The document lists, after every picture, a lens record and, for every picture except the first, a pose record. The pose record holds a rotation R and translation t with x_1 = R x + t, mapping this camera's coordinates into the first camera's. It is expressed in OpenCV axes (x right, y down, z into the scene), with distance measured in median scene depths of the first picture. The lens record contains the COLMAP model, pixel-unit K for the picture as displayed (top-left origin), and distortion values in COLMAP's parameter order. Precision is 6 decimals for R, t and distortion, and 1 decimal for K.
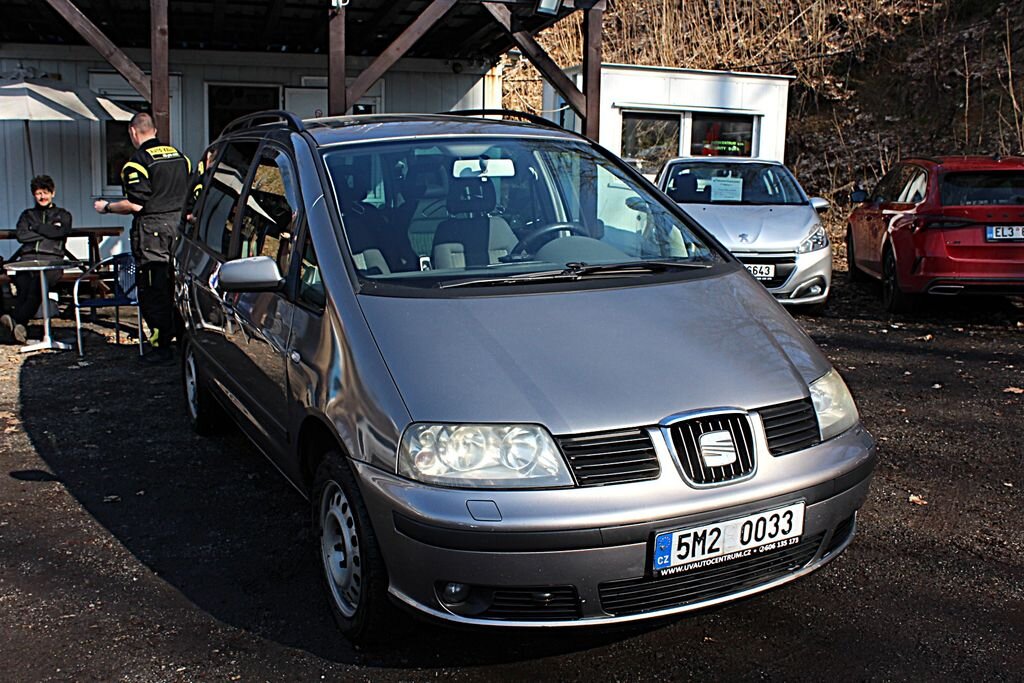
lens RADIAL K [[1047.0, 0, 512.0], [0, 1047.0, 341.5], [0, 0, 1]] dist [-0.112276, 0.123741]
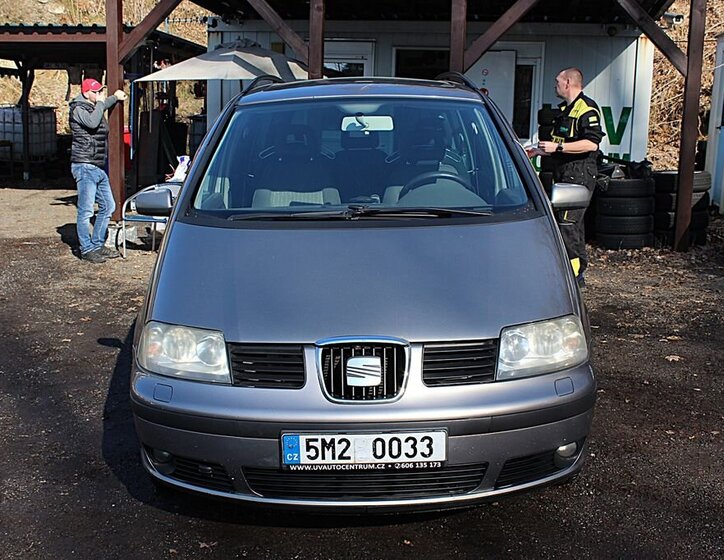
lens RADIAL K [[909.9, 0, 362.0], [0, 909.9, 280.0], [0, 0, 1]] dist [-0.080554, 0.055679]
pose [[0.898676, 0.085697, -0.430159, 0.616186], [-0.080585, 0.996292, 0.030129, -0.027642], [0.431146, 0.007588, 0.902250, 0.093462]]
